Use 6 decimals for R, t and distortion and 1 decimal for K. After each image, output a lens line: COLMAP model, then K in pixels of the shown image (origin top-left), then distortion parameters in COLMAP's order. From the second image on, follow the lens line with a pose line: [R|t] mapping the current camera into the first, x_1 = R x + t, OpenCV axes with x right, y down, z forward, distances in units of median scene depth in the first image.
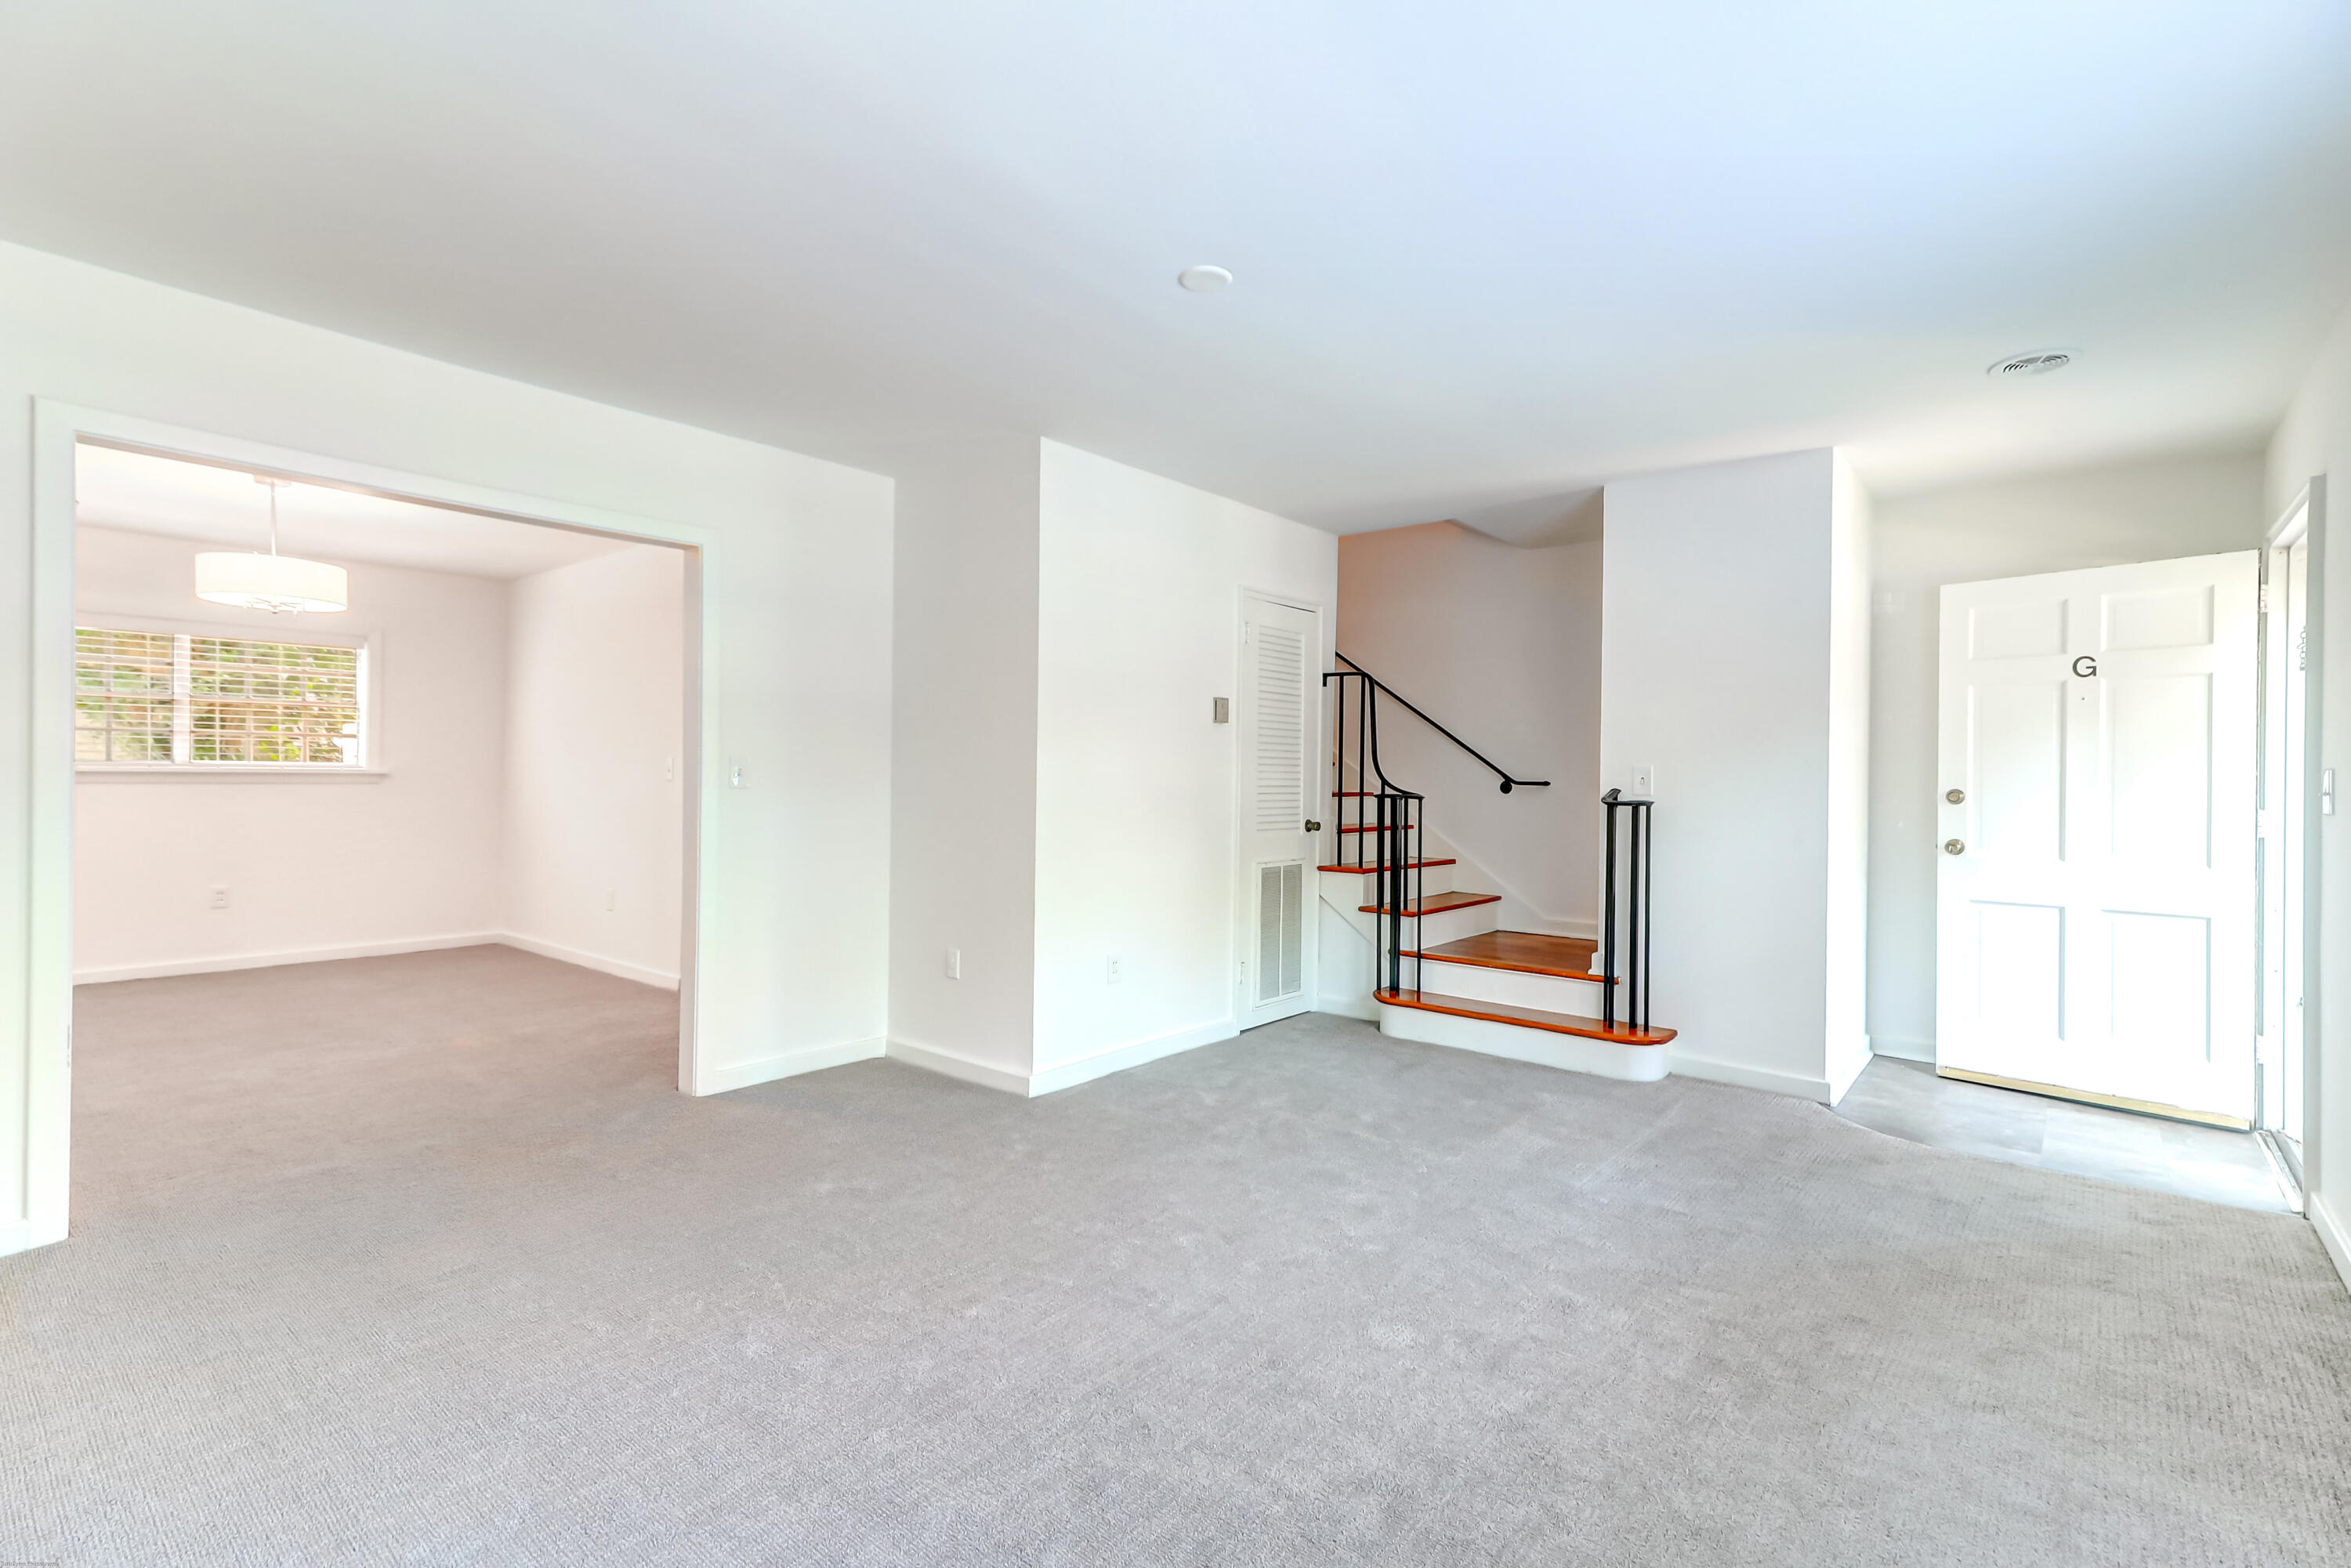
lens RADIAL K [[1066.3, 0, 1189.0], [0, 1066.3, 774.2], [0, 0, 1]] dist [0.016649, 0.000495]
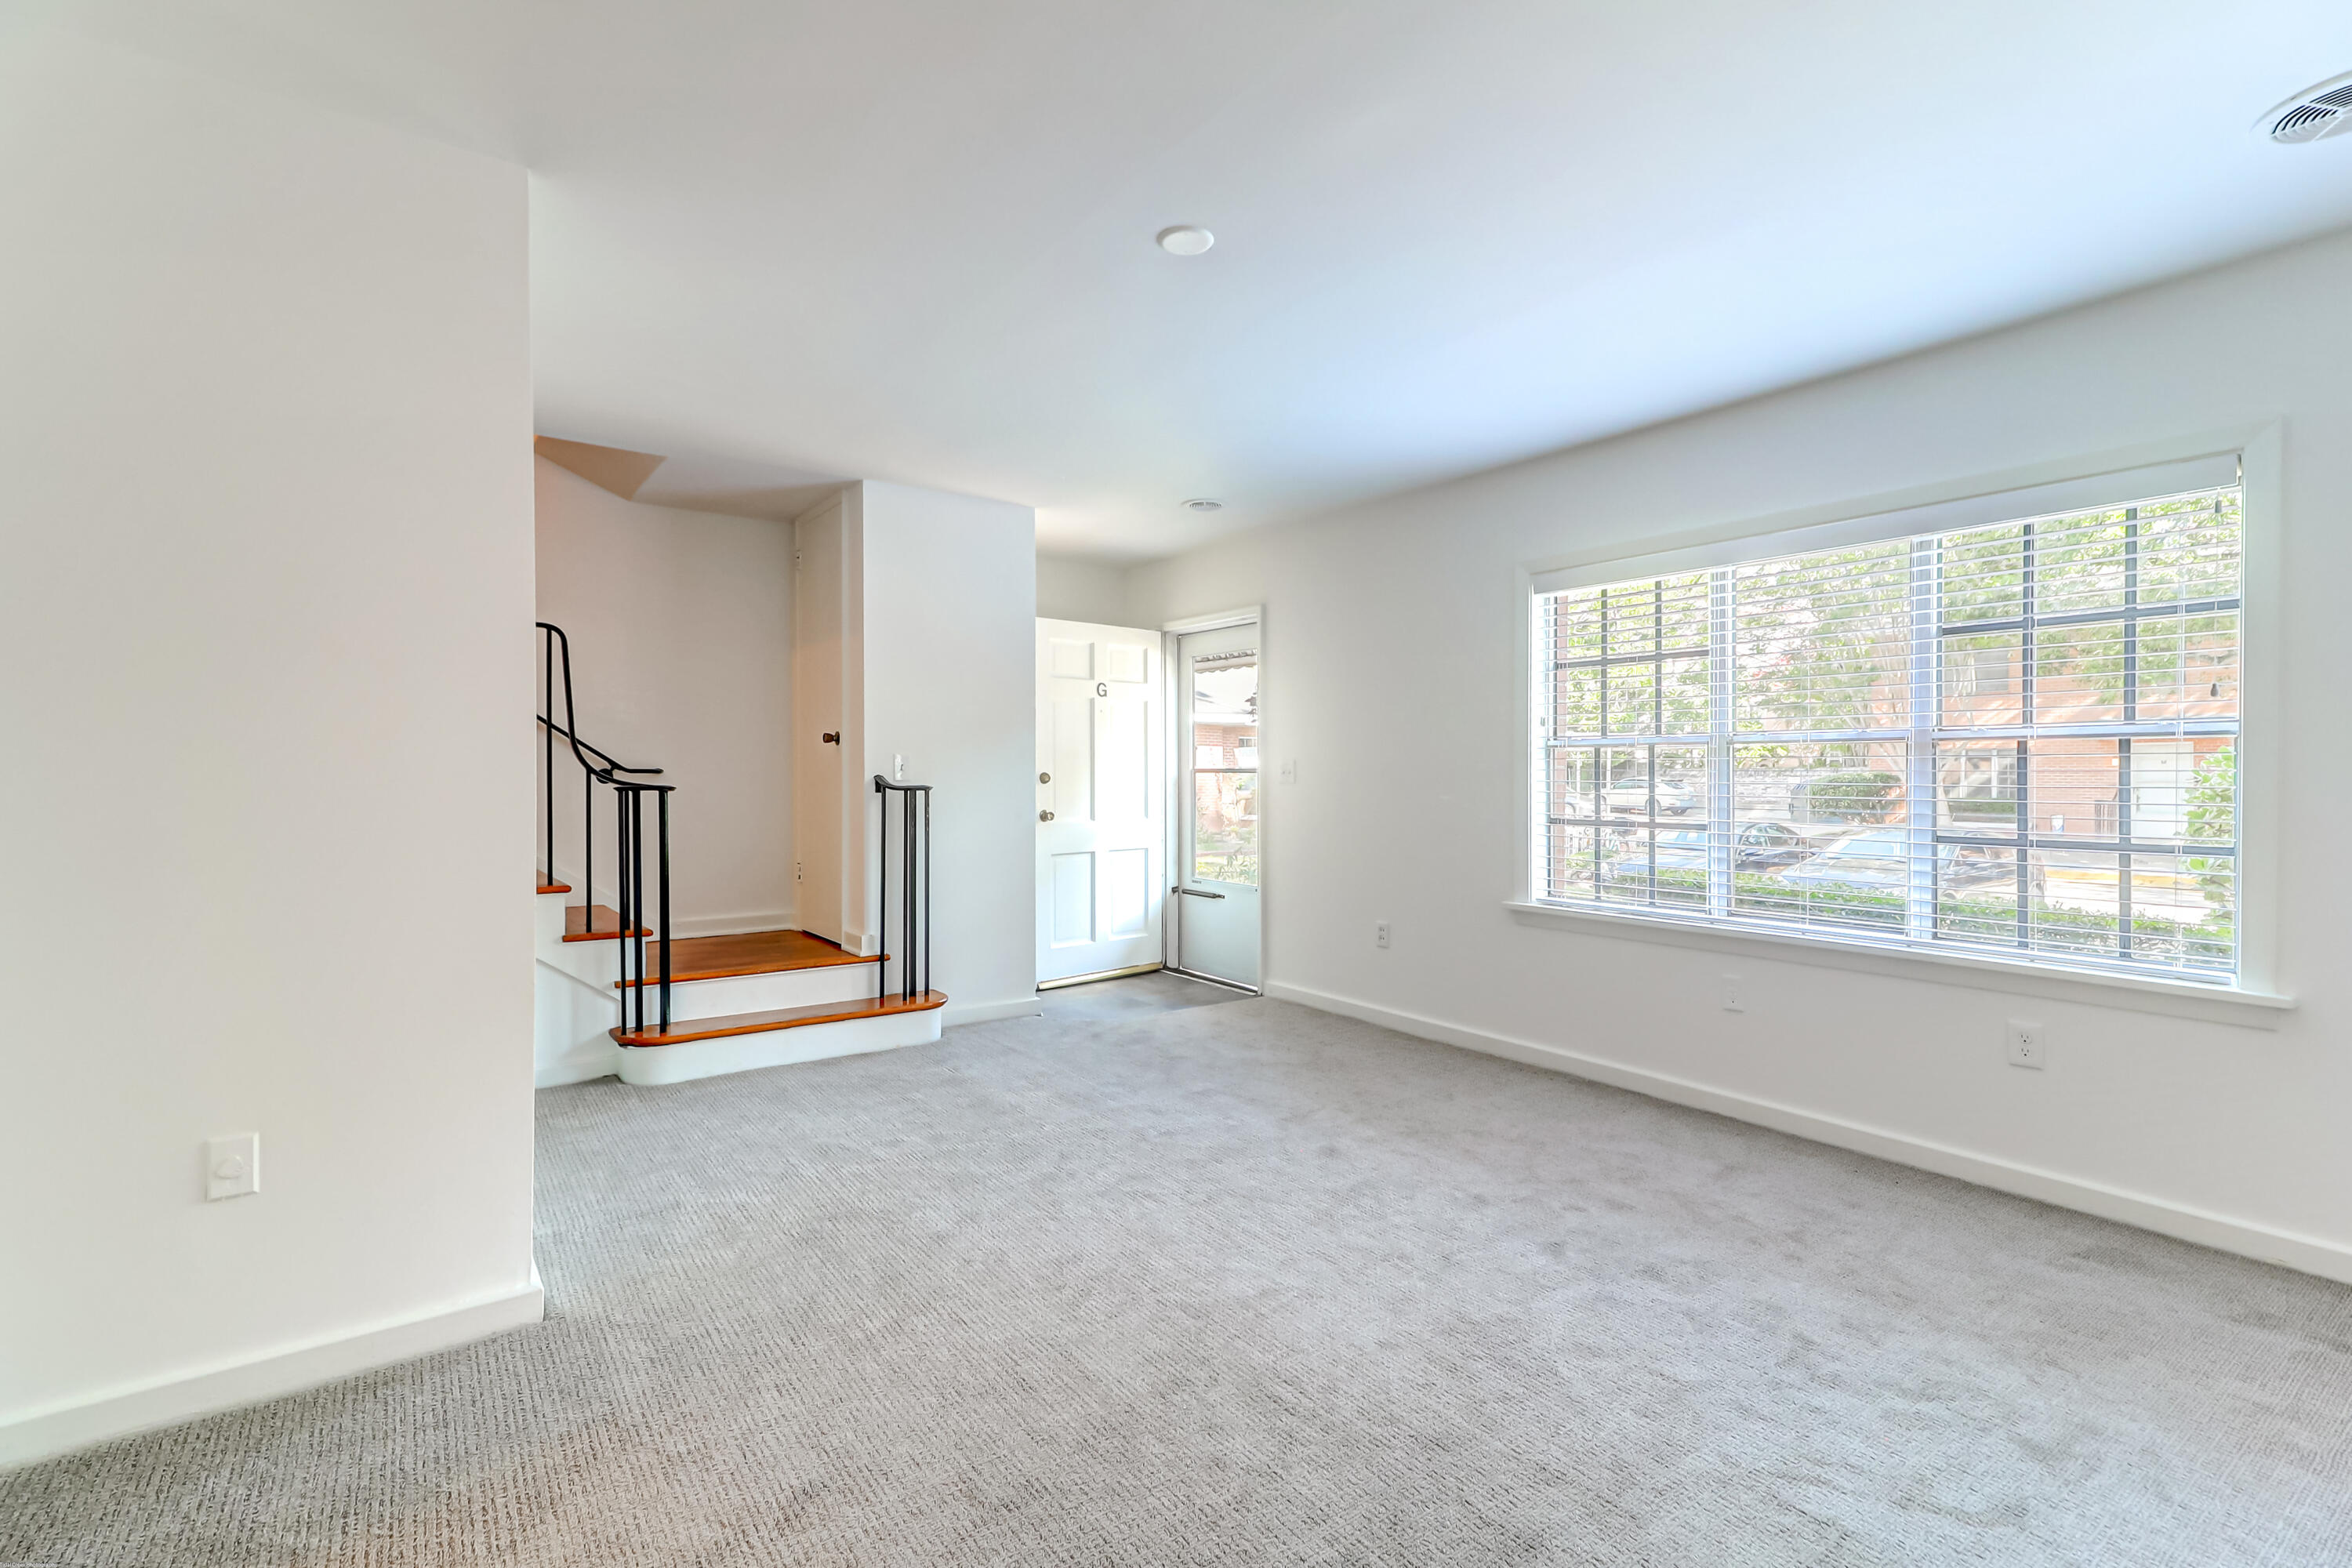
lens RADIAL K [[1066.8, 0, 1188.1], [0, 1066.8, 789.9], [0, 0, 1]] dist [0.016649, 0.000495]
pose [[0.245872, -0.024183, 0.969001, -0.552437], [-0.004403, 0.999651, 0.026066, -0.000158], [-0.969292, -0.010675, 0.245680, 0.465414]]
